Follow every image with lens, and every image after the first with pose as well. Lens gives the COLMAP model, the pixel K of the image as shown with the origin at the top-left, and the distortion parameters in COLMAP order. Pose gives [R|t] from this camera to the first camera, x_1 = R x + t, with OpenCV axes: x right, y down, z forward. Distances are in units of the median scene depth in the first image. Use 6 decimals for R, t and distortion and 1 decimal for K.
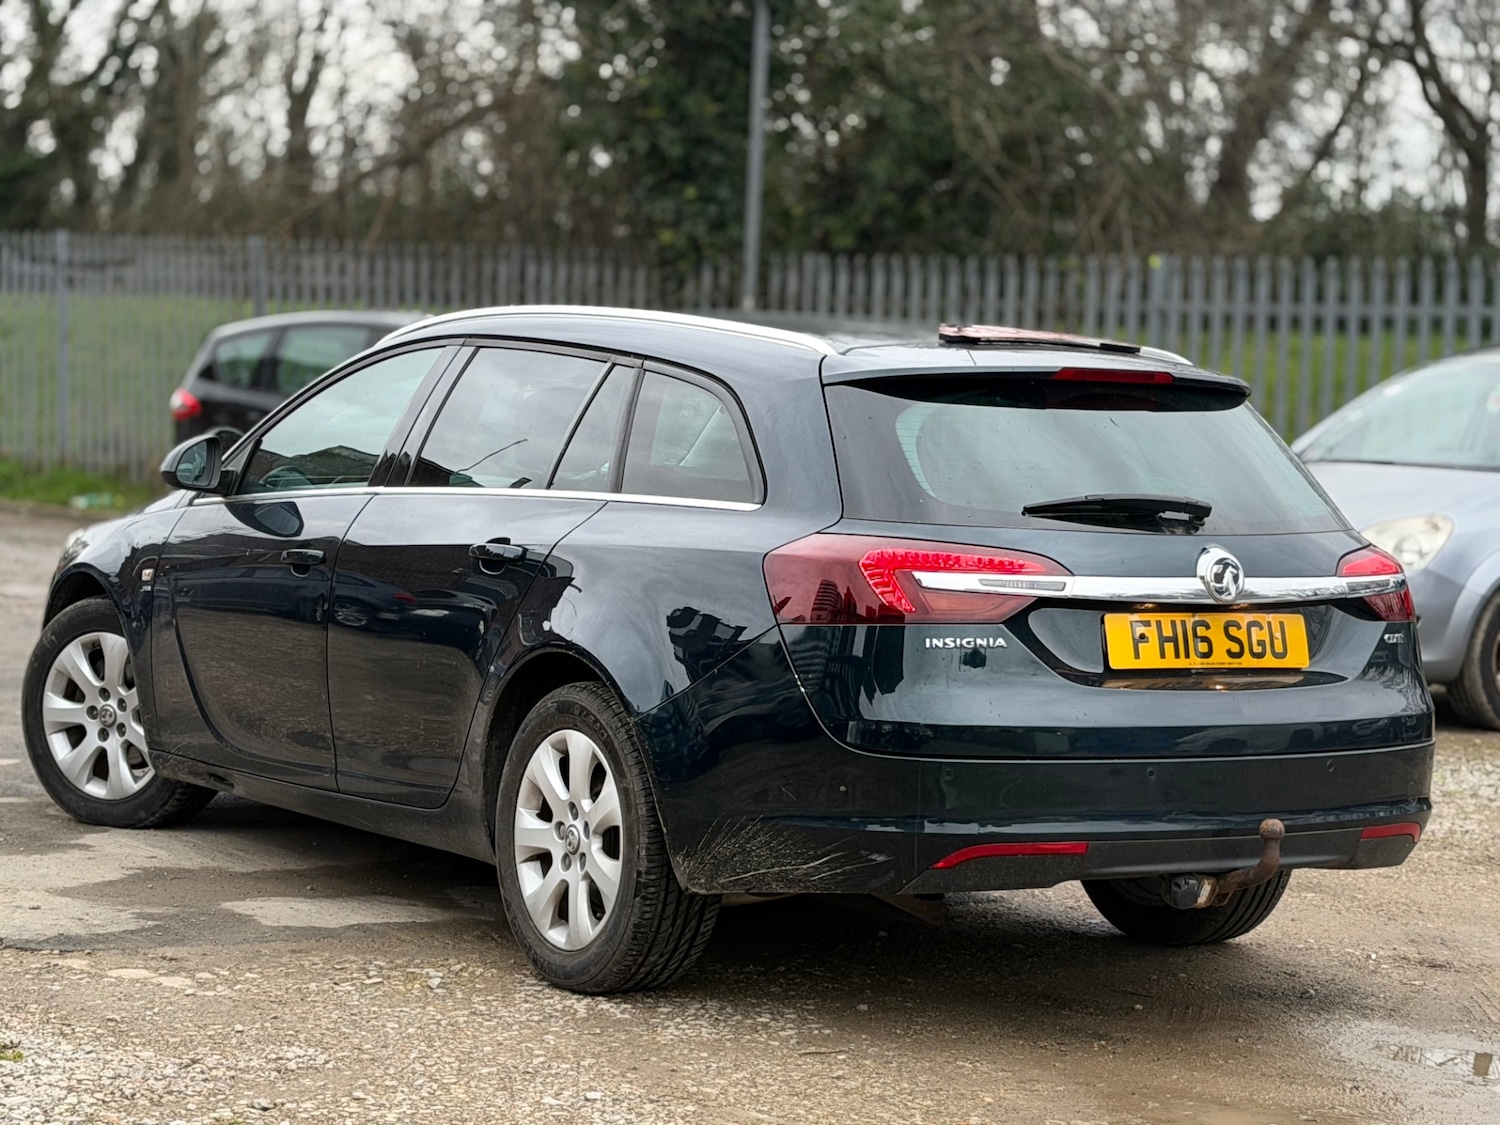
lens RADIAL K [[3334.2, 0, 742.3], [0, 3334.2, 561.2], [0, 0, 1]] dist [0.156164, 0.000000]
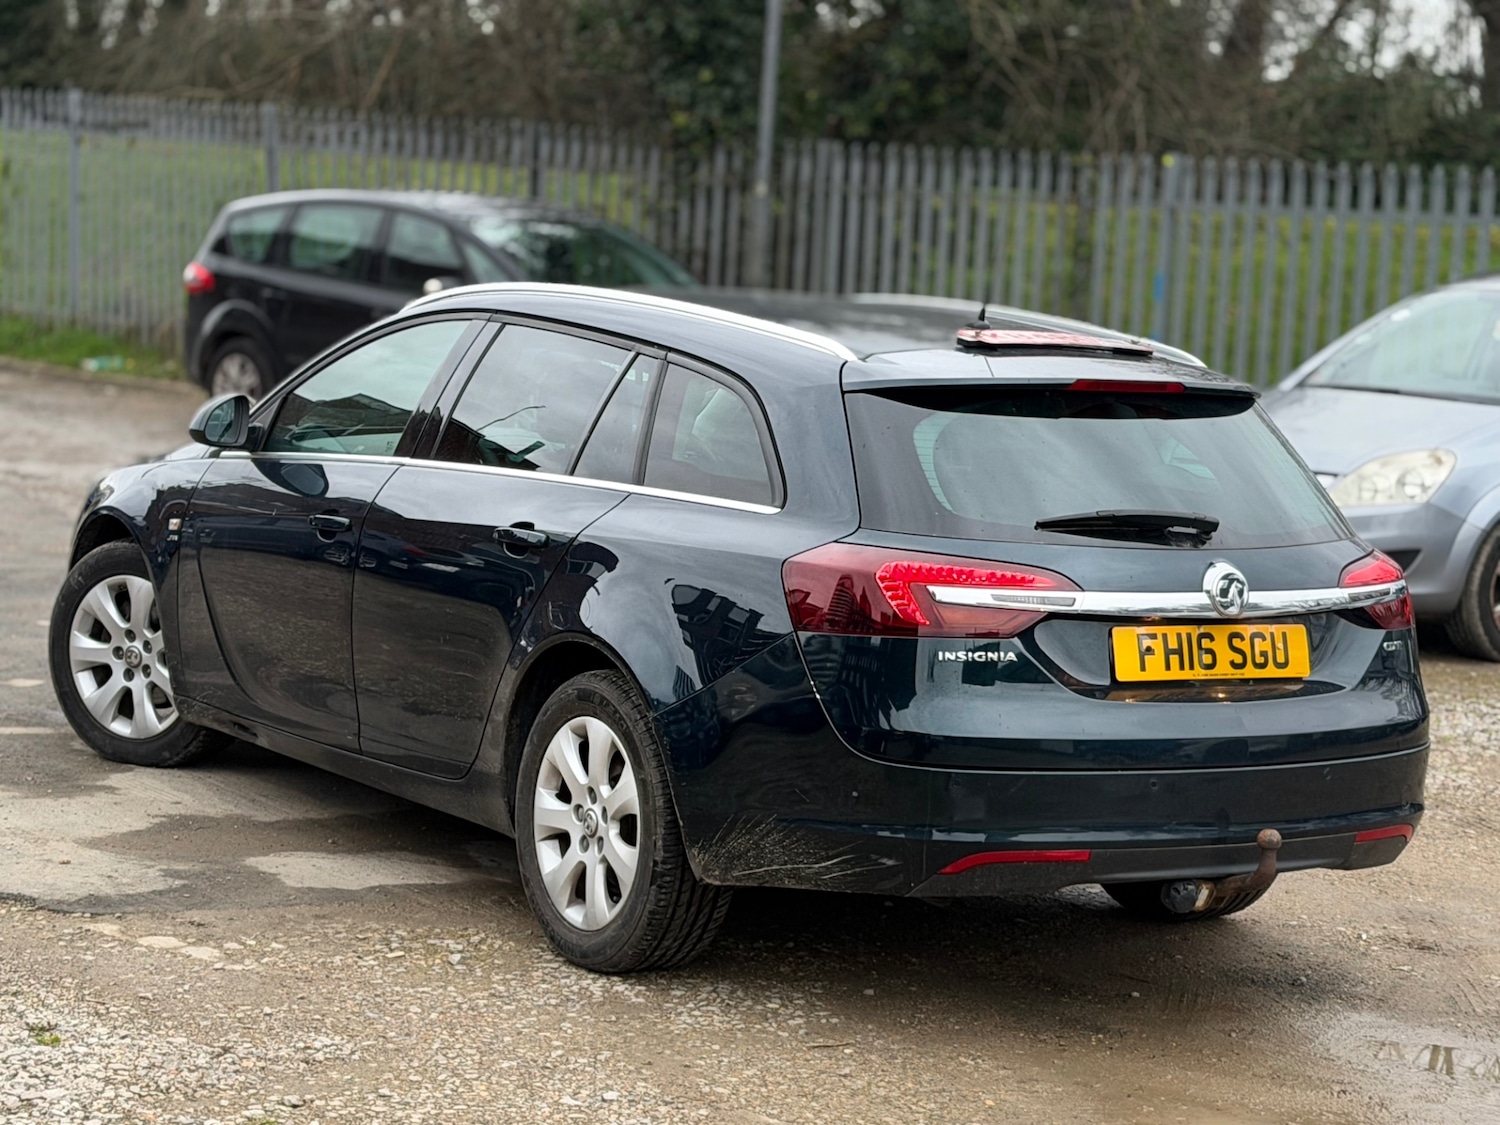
lens RADIAL K [[3334.2, 0, 751.9], [0, 3334.2, 565.9], [0, 0, 1]] dist [0.156164, 0.000000]
pose [[0.999818, 0.018886, 0.002787, -0.005683], [-0.019004, 0.998496, 0.051435, -0.051702], [-0.001811, -0.051478, 0.998672, -0.025999]]
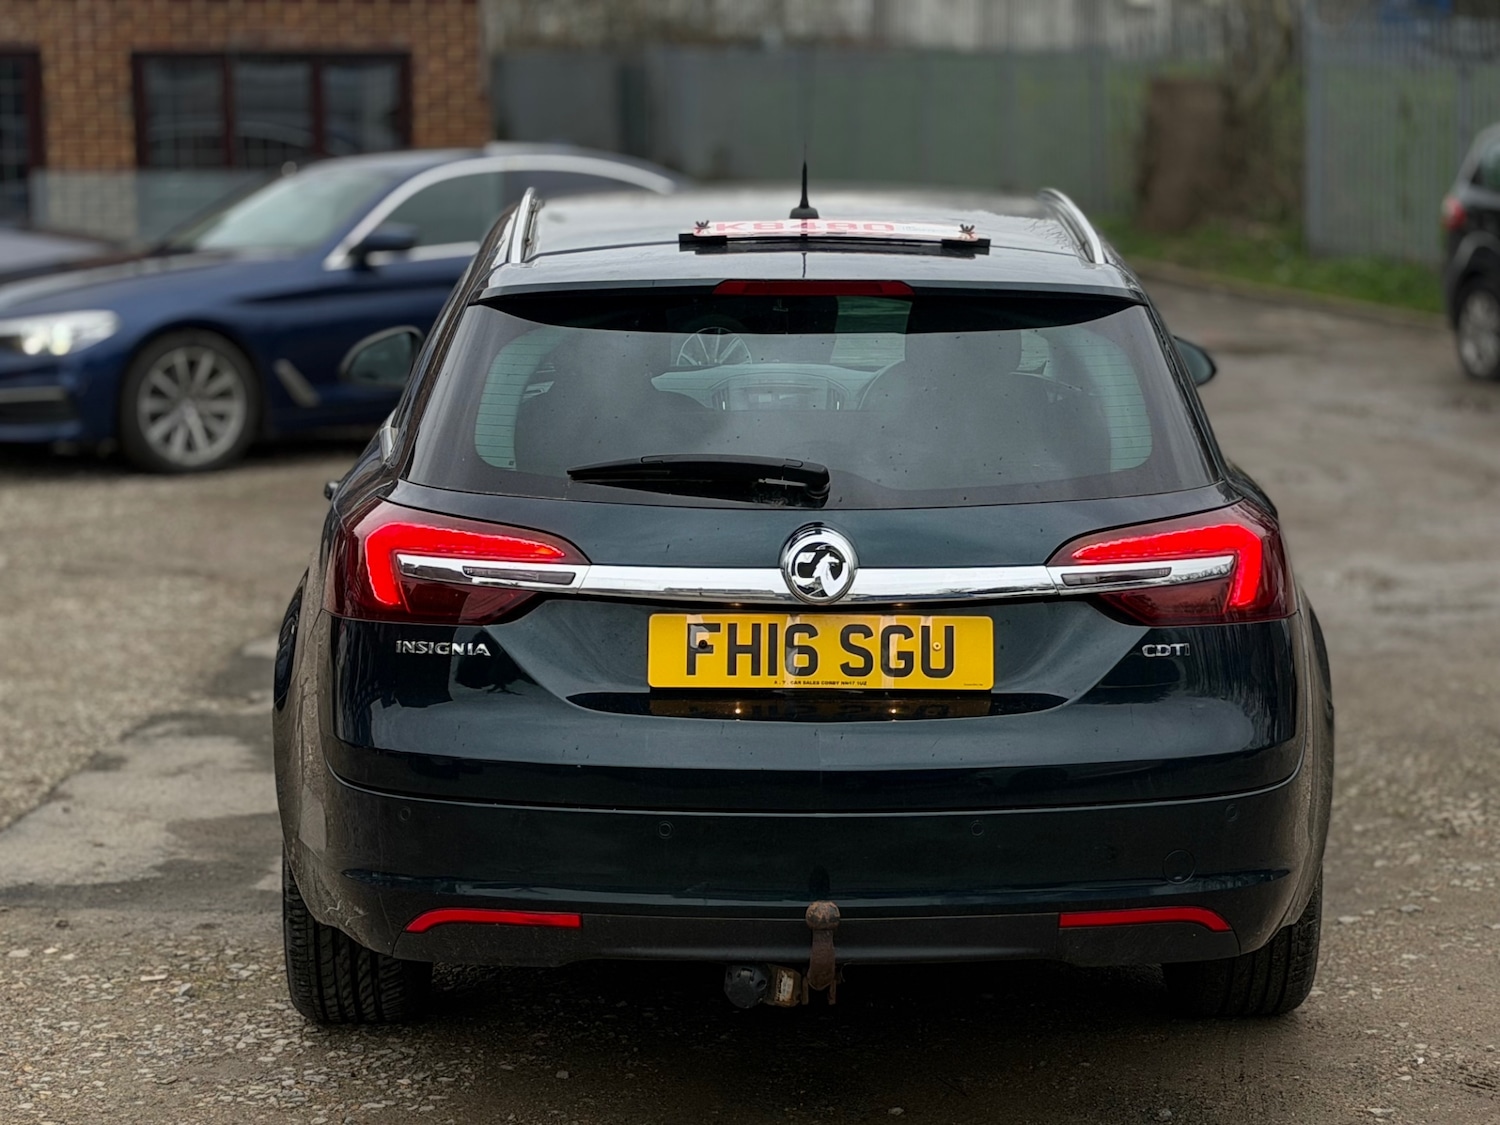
lens RADIAL K [[3334.2, 0, 753.5], [0, 3334.2, 554.0], [0, 0, 1]] dist [0.156164, 0.000000]
pose [[0.854316, 0.033800, -0.518653, 0.500138], [0.000886, 0.997787, 0.066483, -0.046268], [0.519753, -0.057257, 0.852396, 0.350925]]
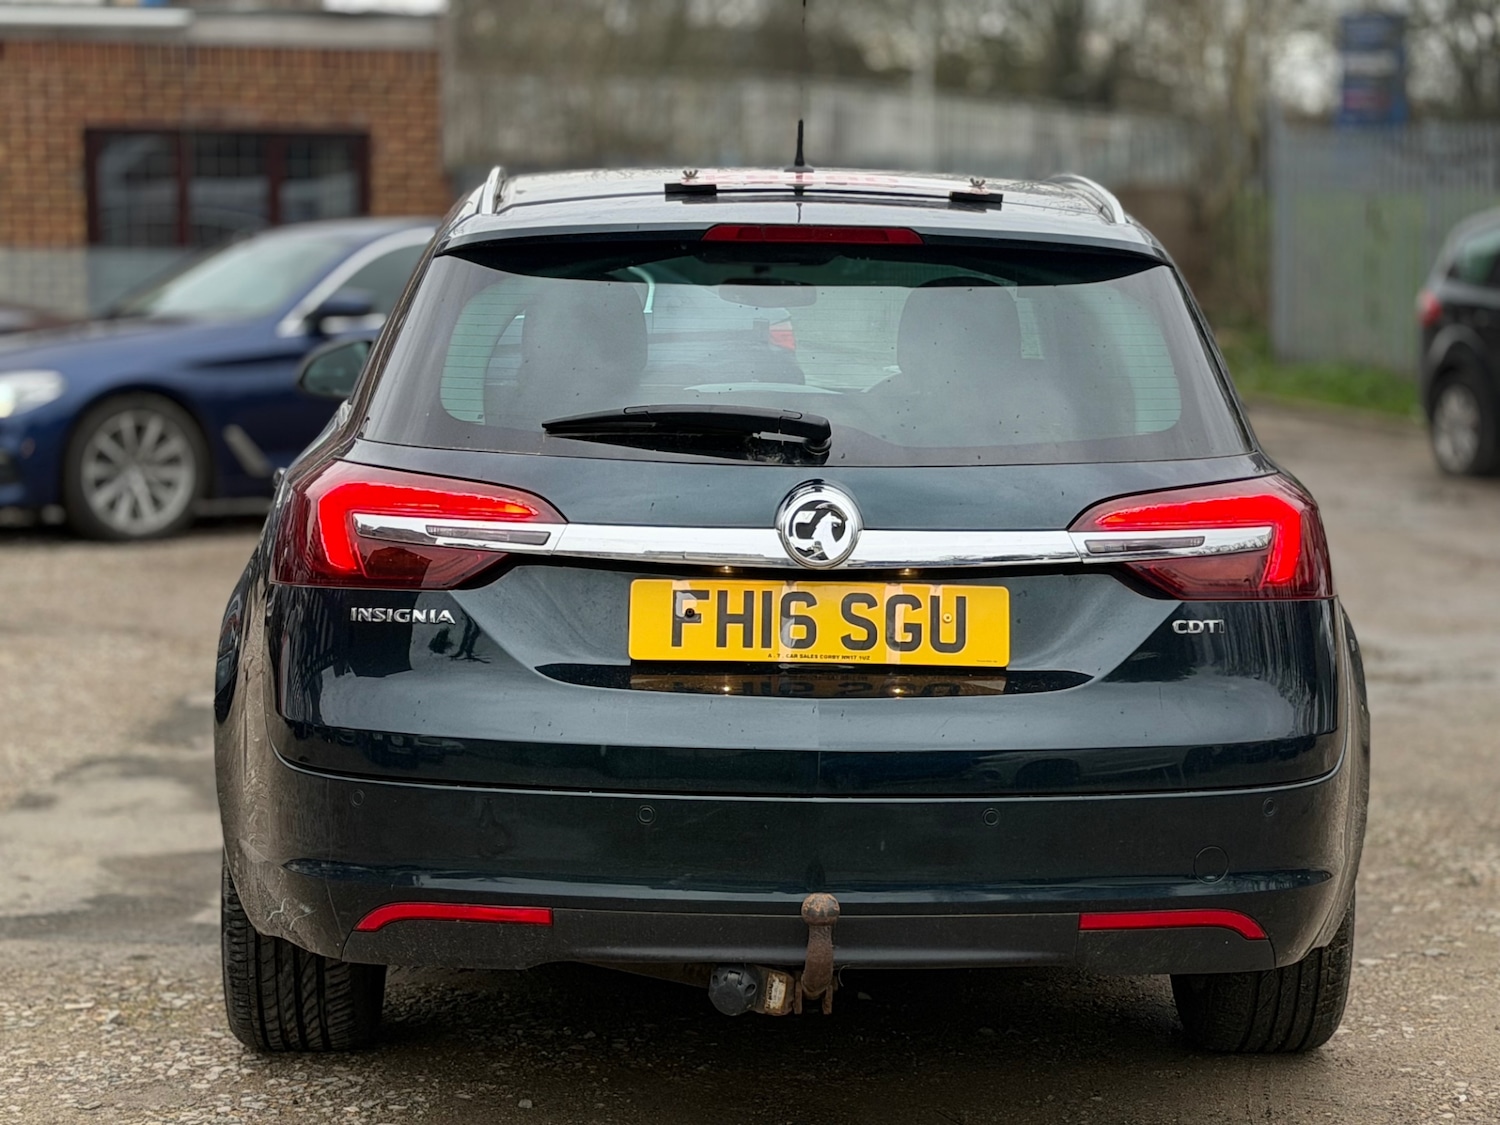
lens RADIAL K [[3334.2, 0, 752.2], [0, 3334.2, 566.6], [0, 0, 1]] dist [0.156164, 0.000000]
pose [[0.861295, 0.025274, -0.507477, 0.459464], [-0.011094, 0.999459, 0.030948, -0.008063], [0.507985, -0.021026, 0.861109, 0.402272]]
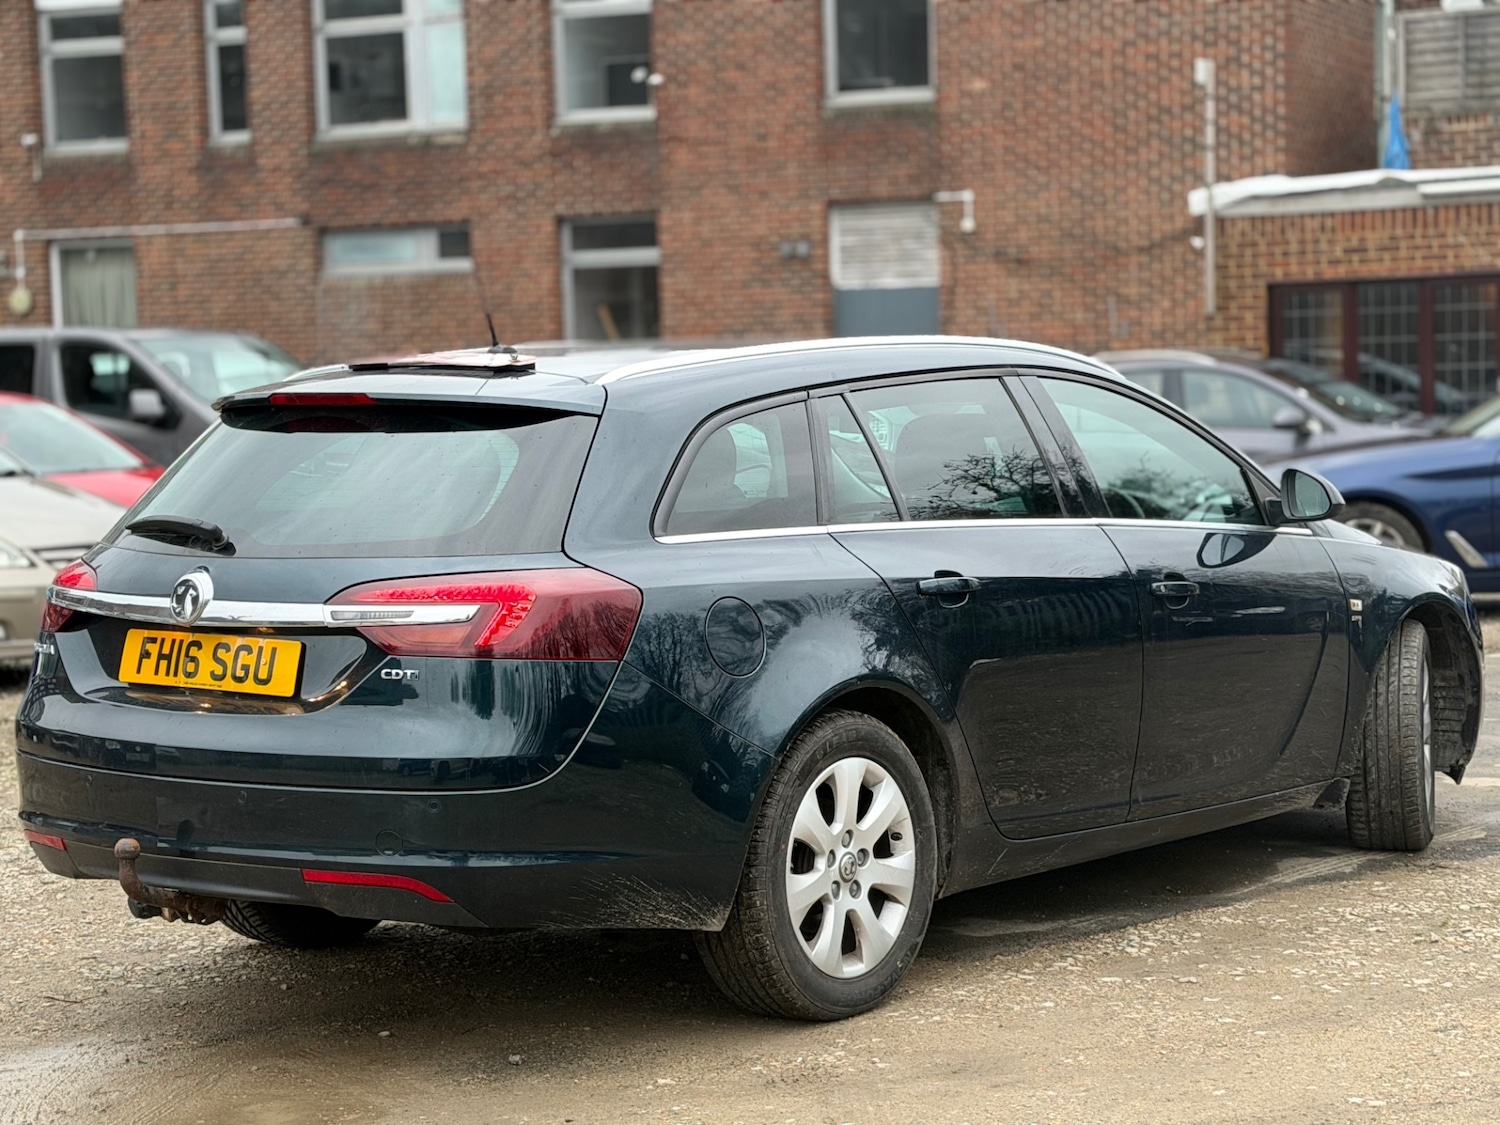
lens RADIAL K [[2903.9, 0, 744.3], [0, 2903.9, 564.6], [0, 0, 1]] dist [0.147588, 0.000000]
pose [[0.331111, 0.020712, -0.943365, 1.000206], [-0.021125, 0.999671, 0.014533, -0.021183], [0.943355, 0.015116, 0.331439, 0.840601]]
